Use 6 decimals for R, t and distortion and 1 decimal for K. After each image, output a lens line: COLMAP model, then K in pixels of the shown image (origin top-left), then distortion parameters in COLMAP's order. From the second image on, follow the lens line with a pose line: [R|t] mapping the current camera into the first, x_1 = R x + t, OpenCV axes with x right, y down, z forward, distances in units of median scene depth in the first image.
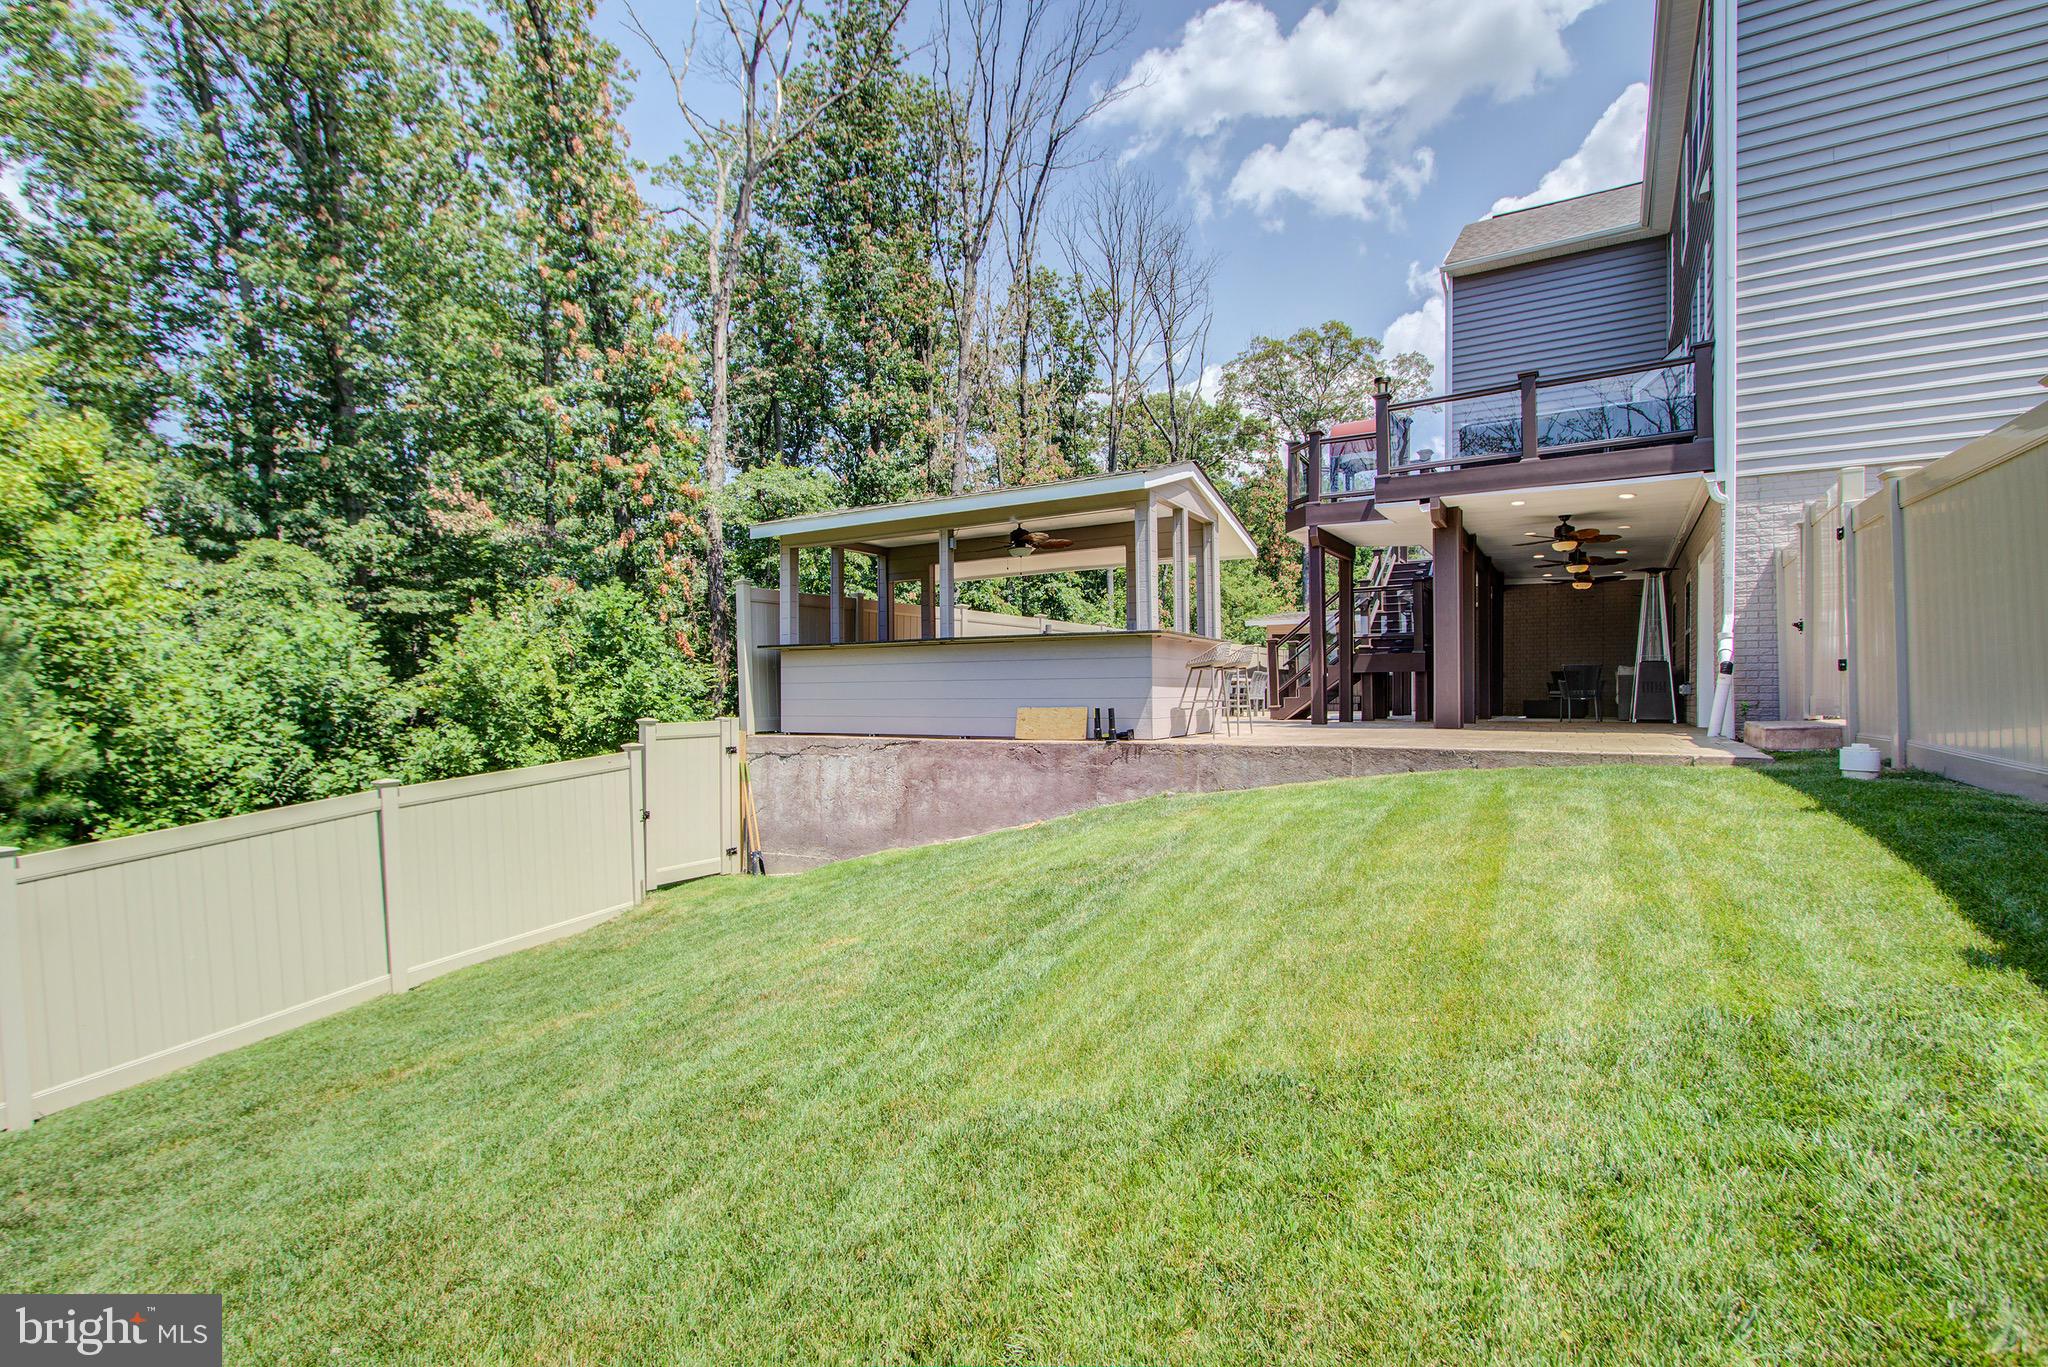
lens RADIAL K [[944.5, 0, 1024.7], [0, 944.5, 687.8], [0, 0, 1]] dist [0.003158, 0.000625]
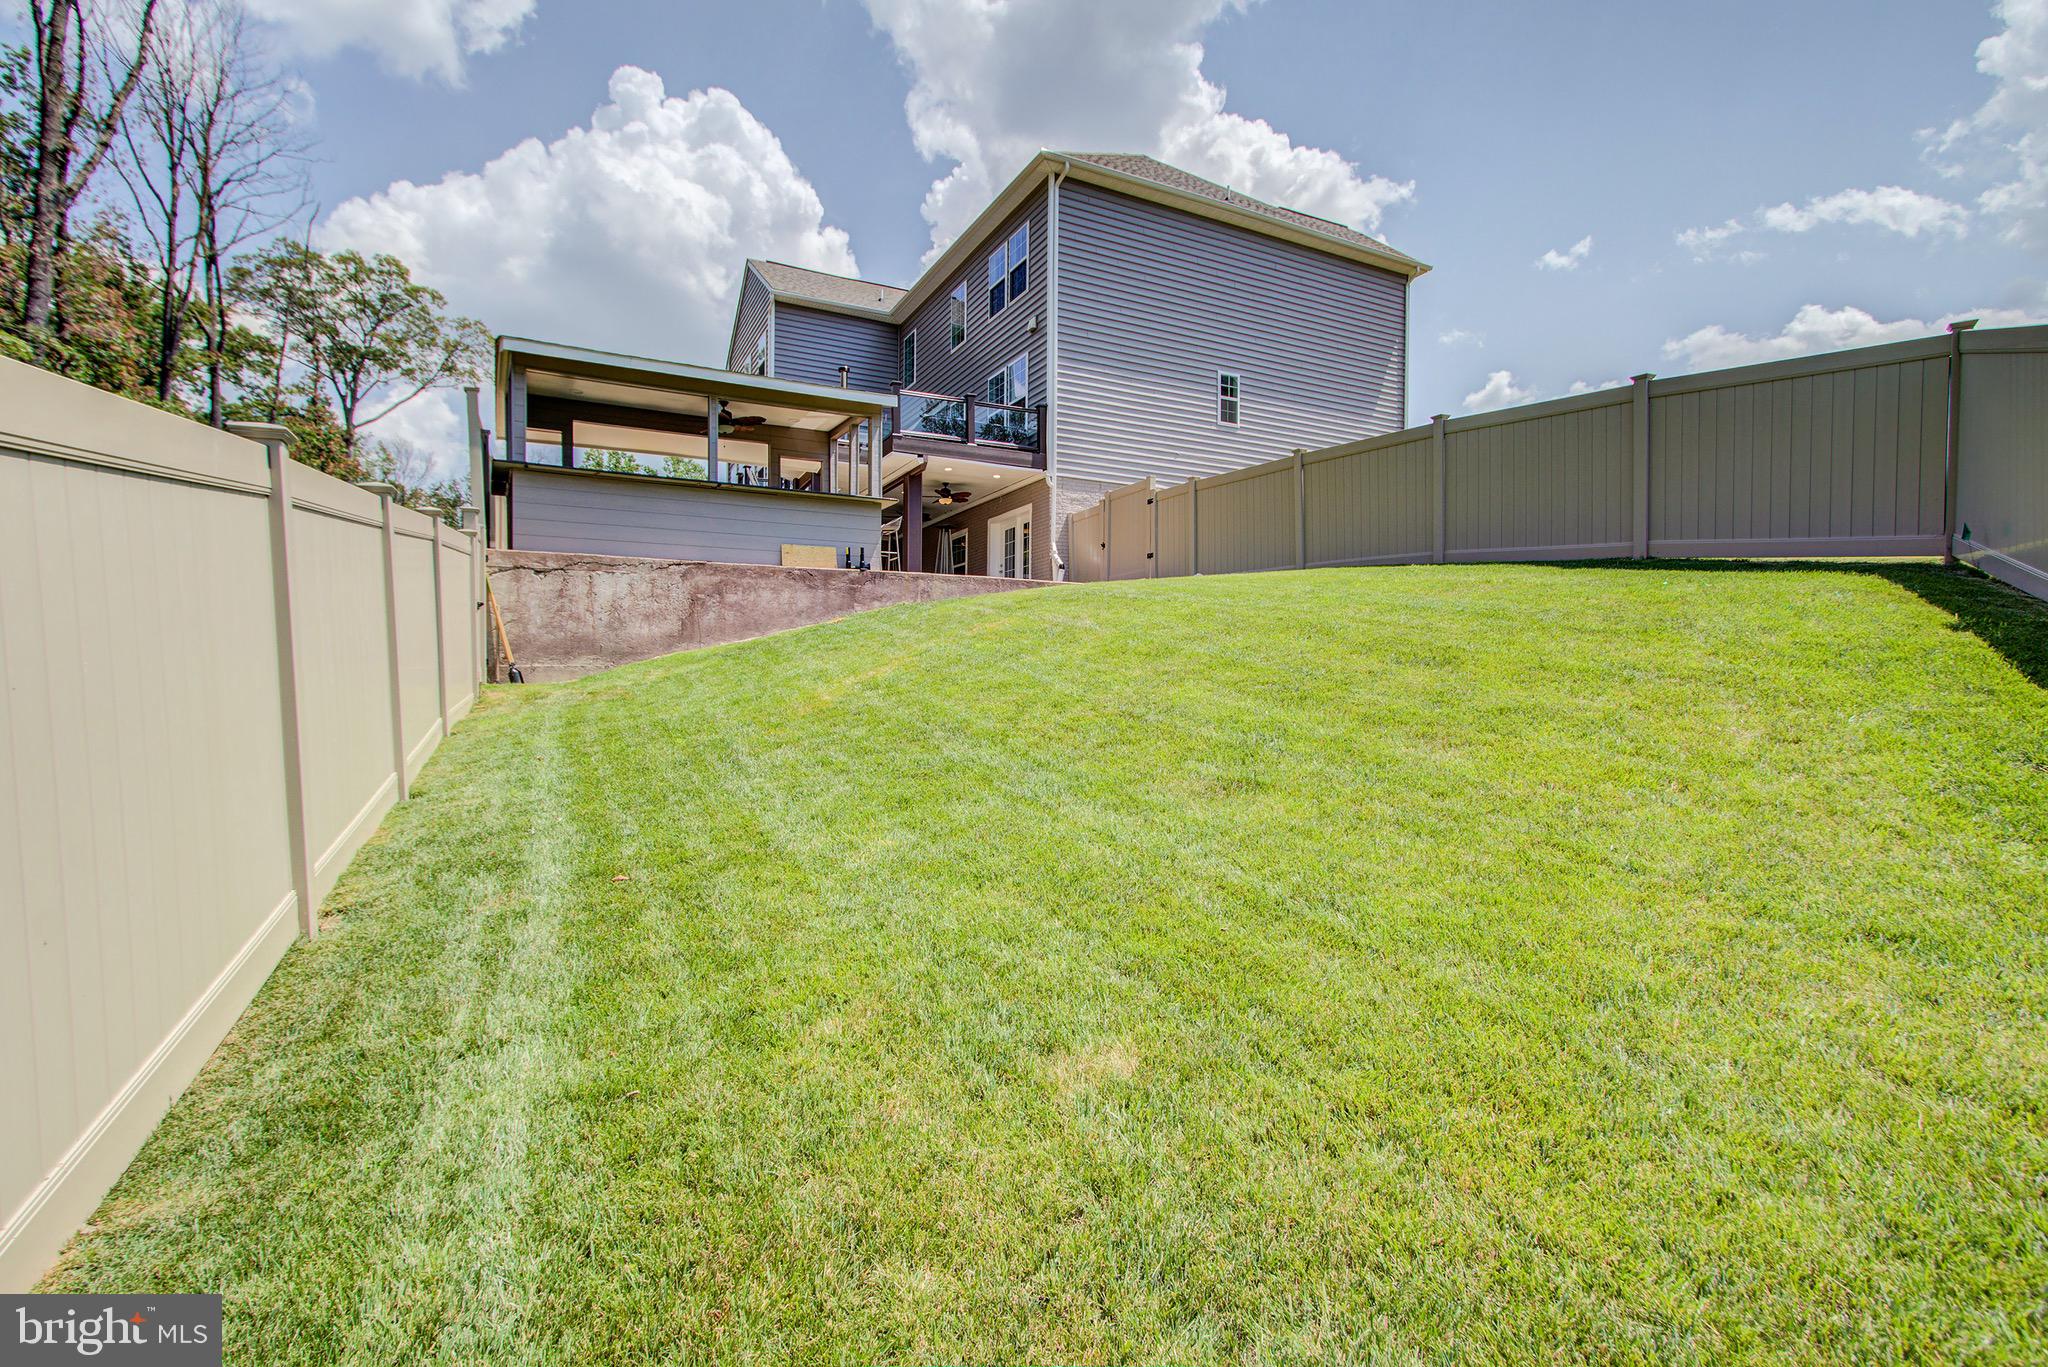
lens RADIAL K [[944.5, 0, 1022.6], [0, 944.5, 682.5], [0, 0, 1]] dist [0.003158, 0.000625]
pose [[0.521173, 0.005336, 0.853434, -0.944124], [0.000219, 0.999980, -0.006386, 0.219691], [-0.853451, 0.003516, 0.521162, 0.004336]]
